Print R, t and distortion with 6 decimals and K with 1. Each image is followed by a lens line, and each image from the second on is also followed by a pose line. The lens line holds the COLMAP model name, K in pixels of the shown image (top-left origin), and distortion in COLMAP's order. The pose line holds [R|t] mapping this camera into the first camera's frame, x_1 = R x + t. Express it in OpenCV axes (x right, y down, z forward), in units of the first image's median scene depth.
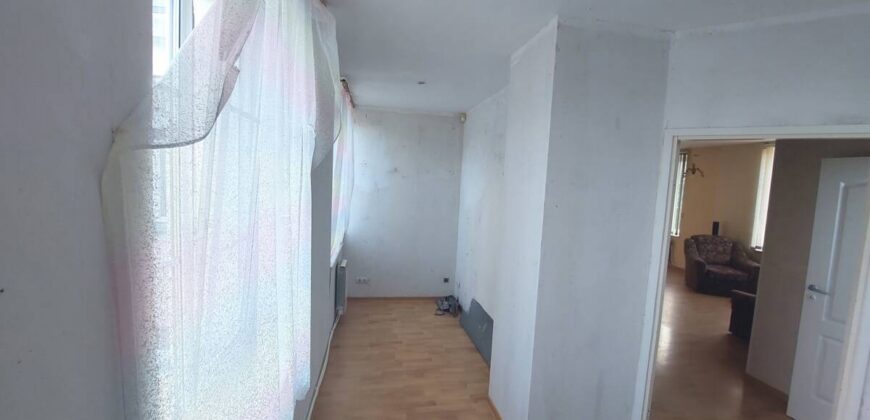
lens RADIAL K [[348.4, 0, 435.9], [0, 348.4, 209.6], [0, 0, 1]] dist [-0.021076, 0.000732]
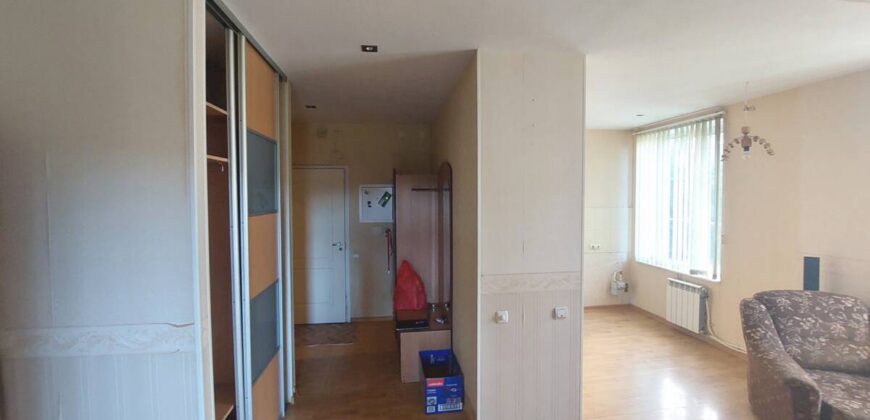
lens RADIAL K [[348.4, 0, 434.1], [0, 348.4, 207.4], [0, 0, 1]] dist [-0.021076, 0.000732]
pose [[0.997584, -0.052858, -0.045087, 0.368869], [0.050184, 0.997025, -0.058509, -0.025888], [0.048046, 0.056105, 0.997268, 0.553518]]
